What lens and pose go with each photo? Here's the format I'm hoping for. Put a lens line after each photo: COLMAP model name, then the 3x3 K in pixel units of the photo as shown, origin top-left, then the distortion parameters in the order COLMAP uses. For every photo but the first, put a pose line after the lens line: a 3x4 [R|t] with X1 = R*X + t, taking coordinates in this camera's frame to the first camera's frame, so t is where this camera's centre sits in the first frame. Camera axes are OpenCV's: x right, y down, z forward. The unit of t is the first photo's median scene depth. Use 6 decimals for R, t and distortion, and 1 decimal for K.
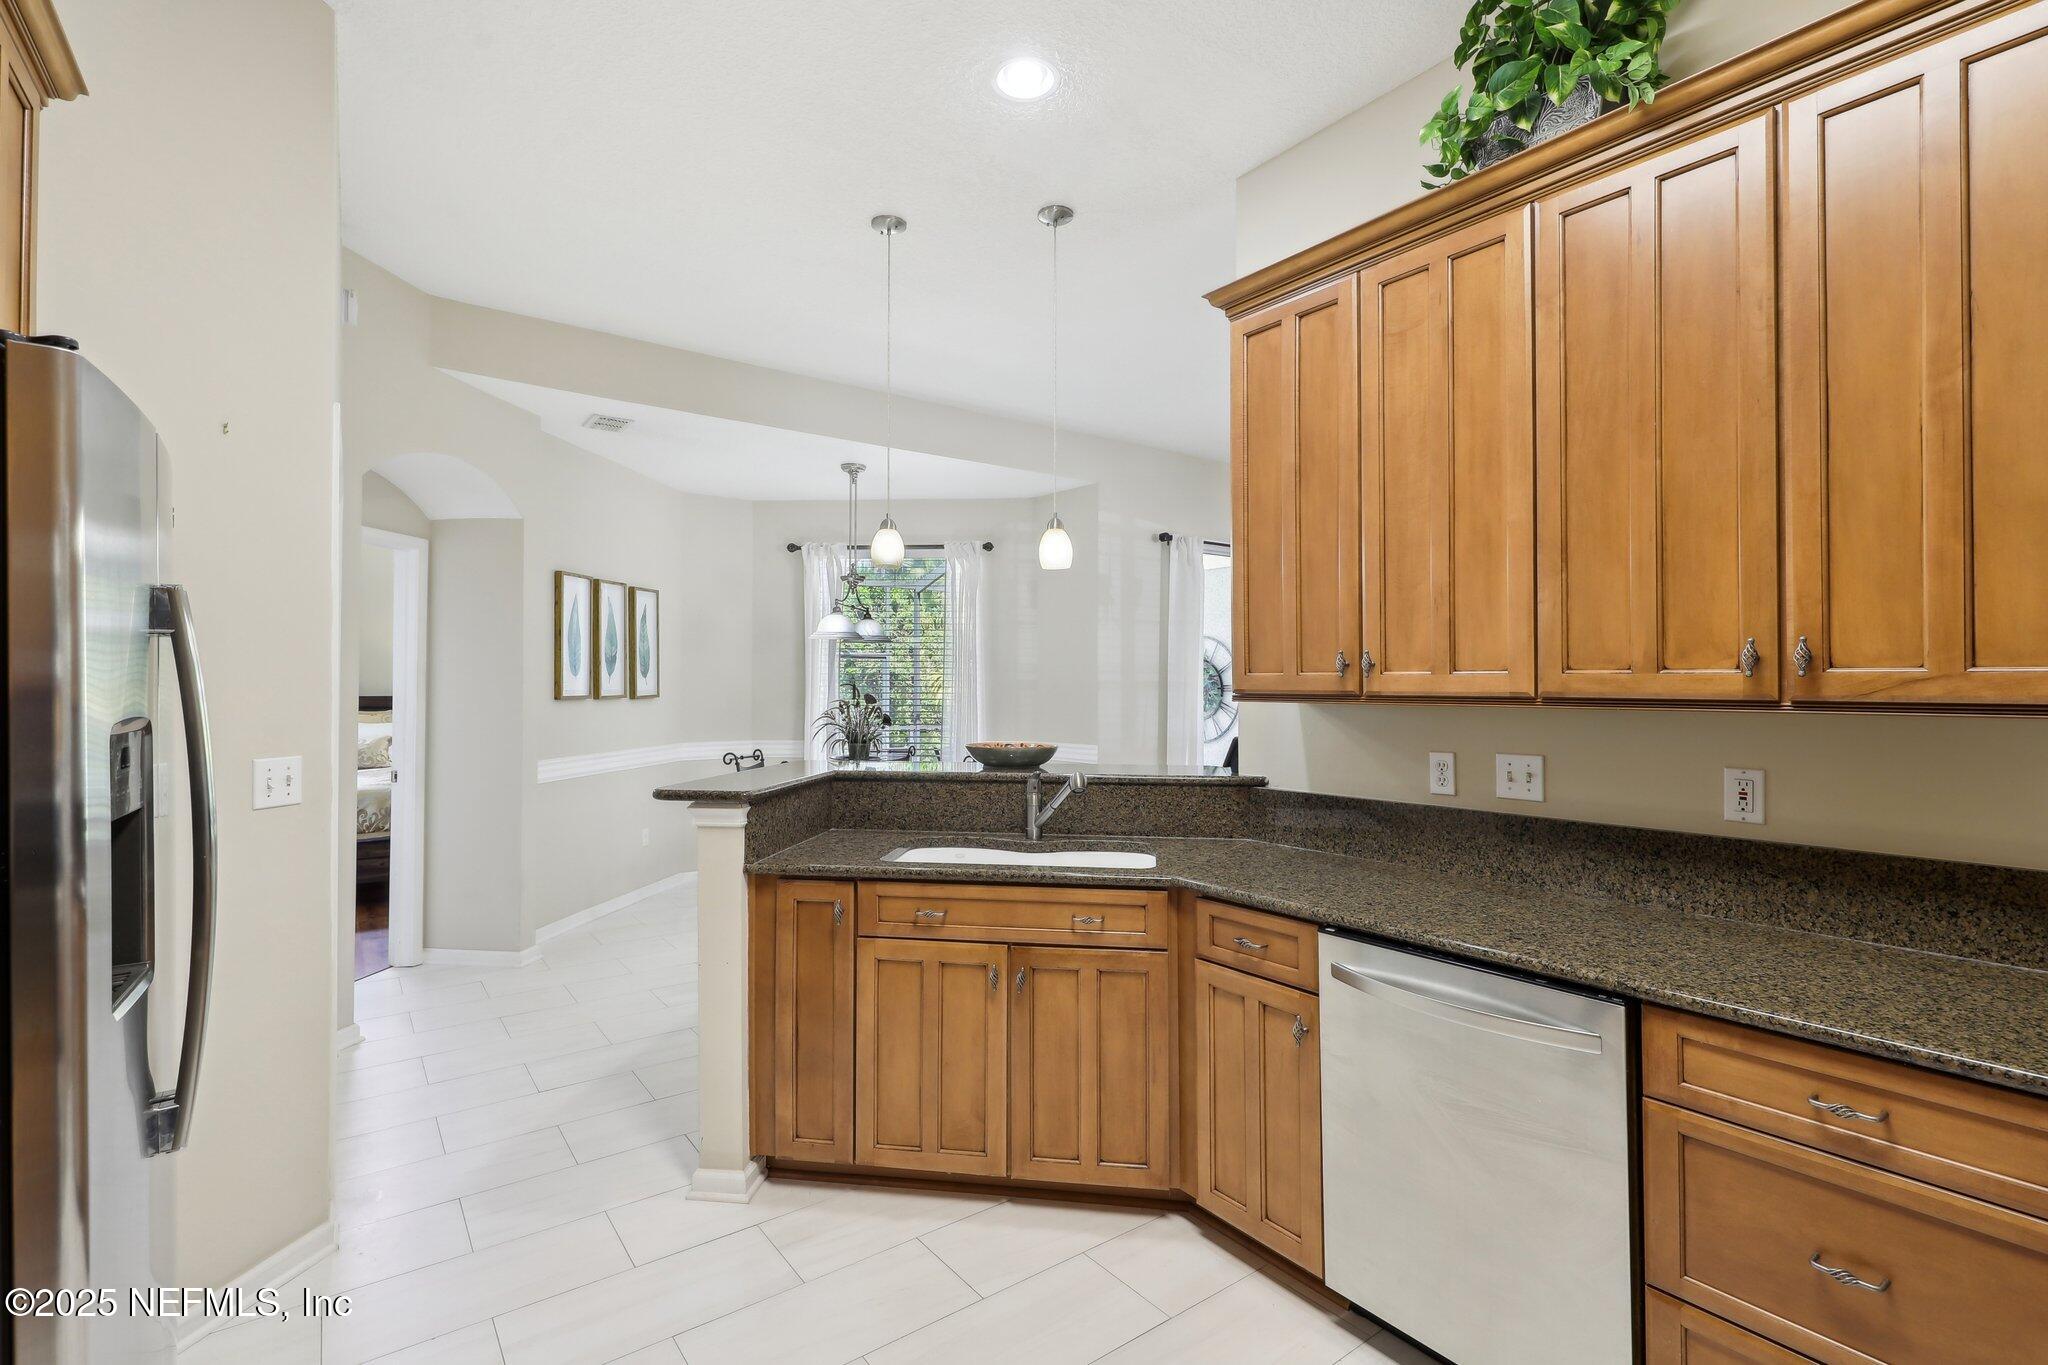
lens RADIAL K [[923.5, 0, 1028.4], [0, 923.5, 679.4], [0, 0, 1]] dist [0.002407, 0.001611]
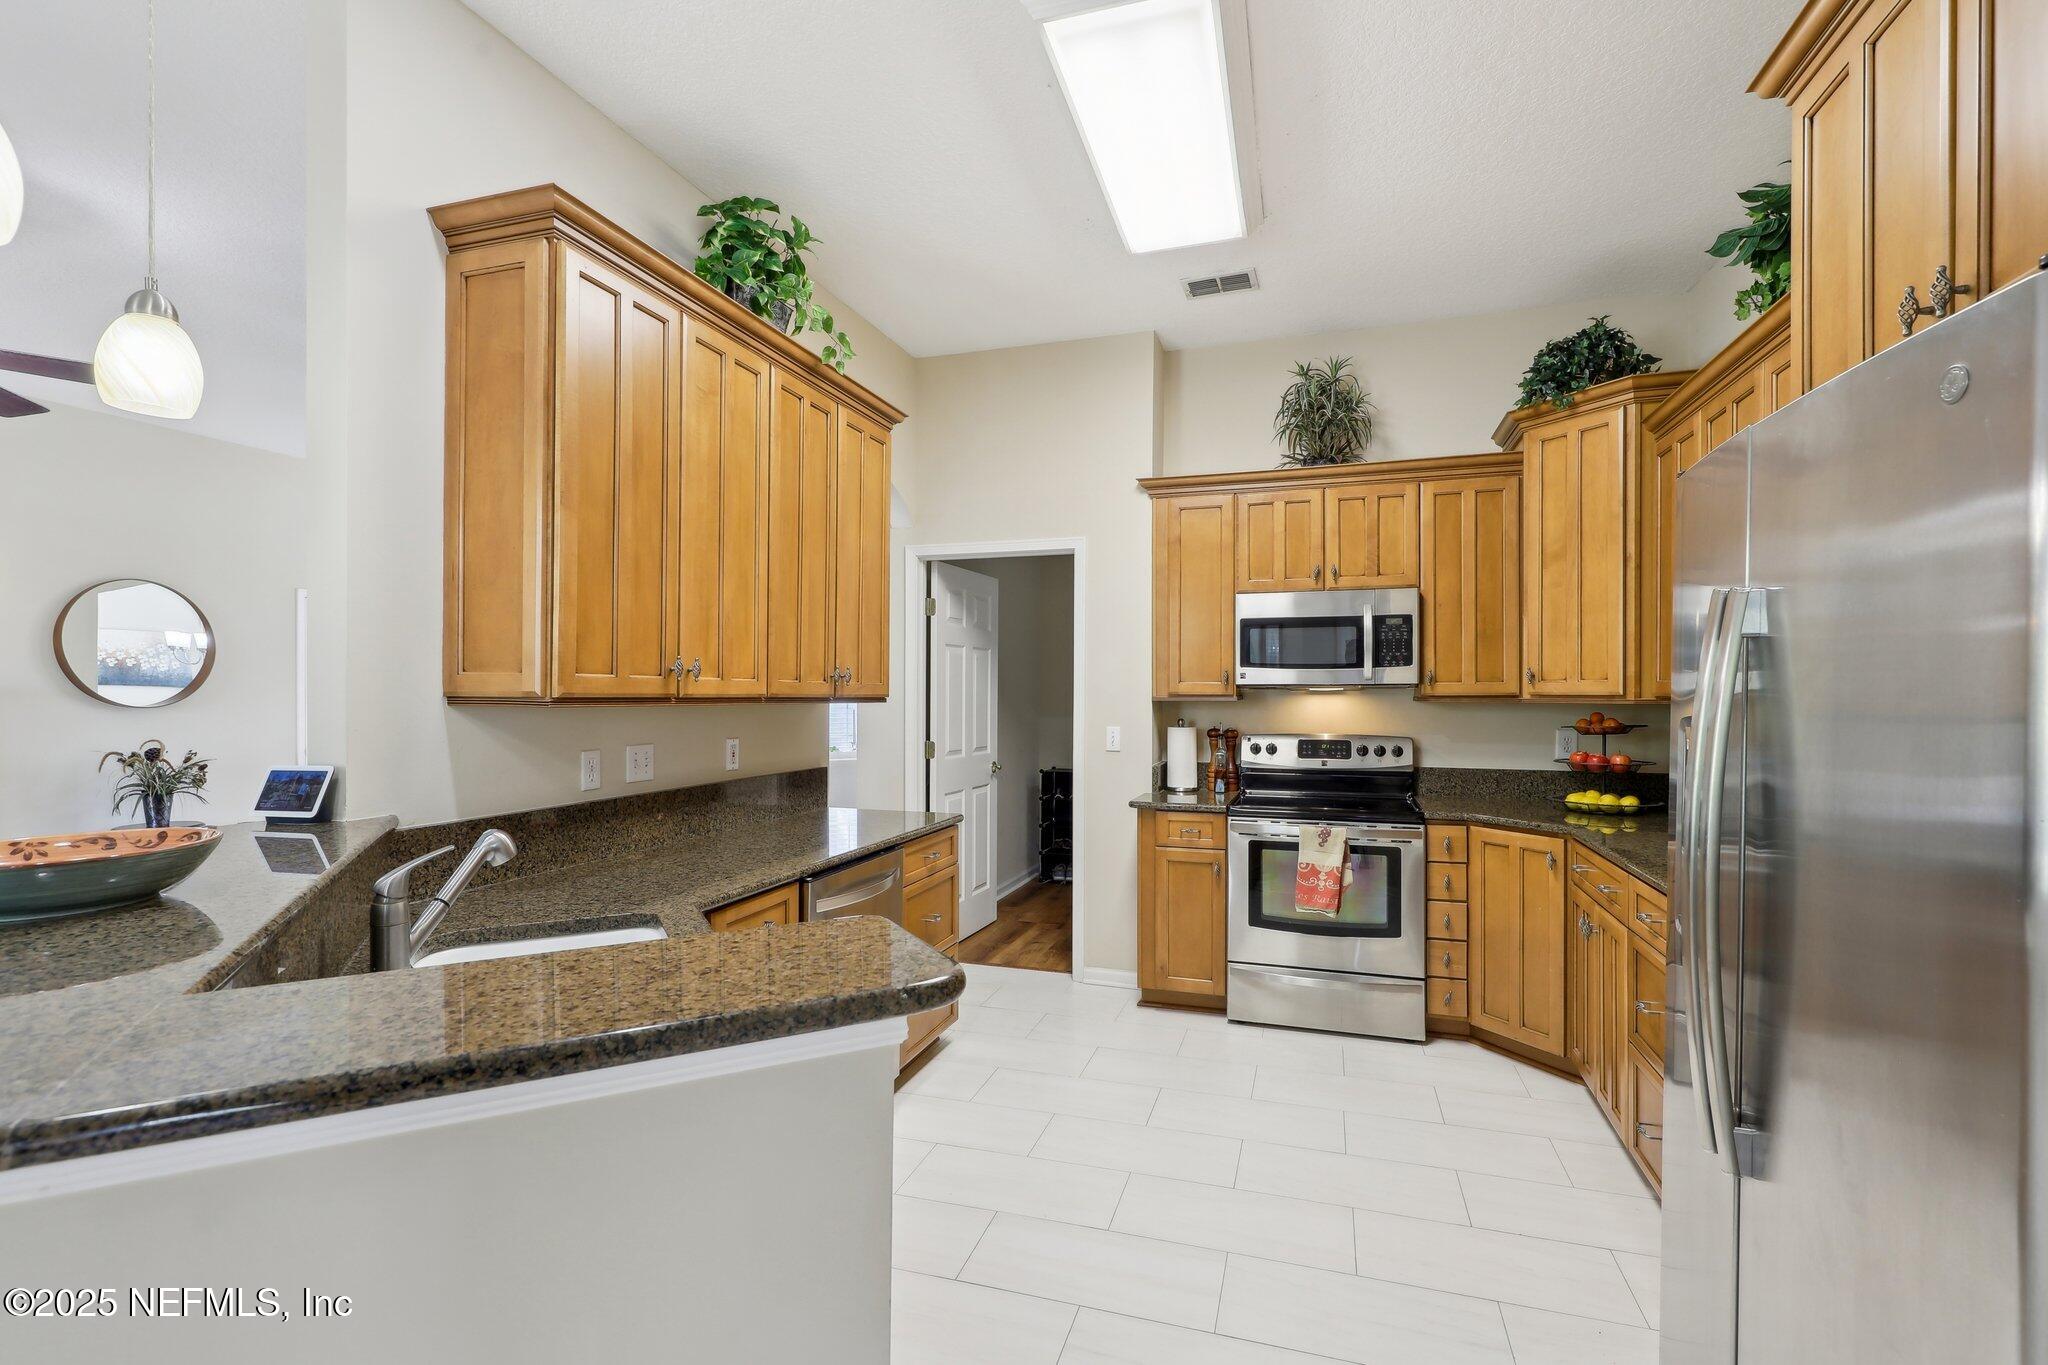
lens RADIAL K [[923.5, 0, 1030.6], [0, 923.5, 692.4], [0, 0, 1]] dist [0.002407, 0.001611]
pose [[-0.586970, -0.004594, 0.809596, -0.729128], [-0.008816, 0.999961, -0.000717, 0.007521], [-0.809561, -0.007559, -0.586987, 1.232303]]
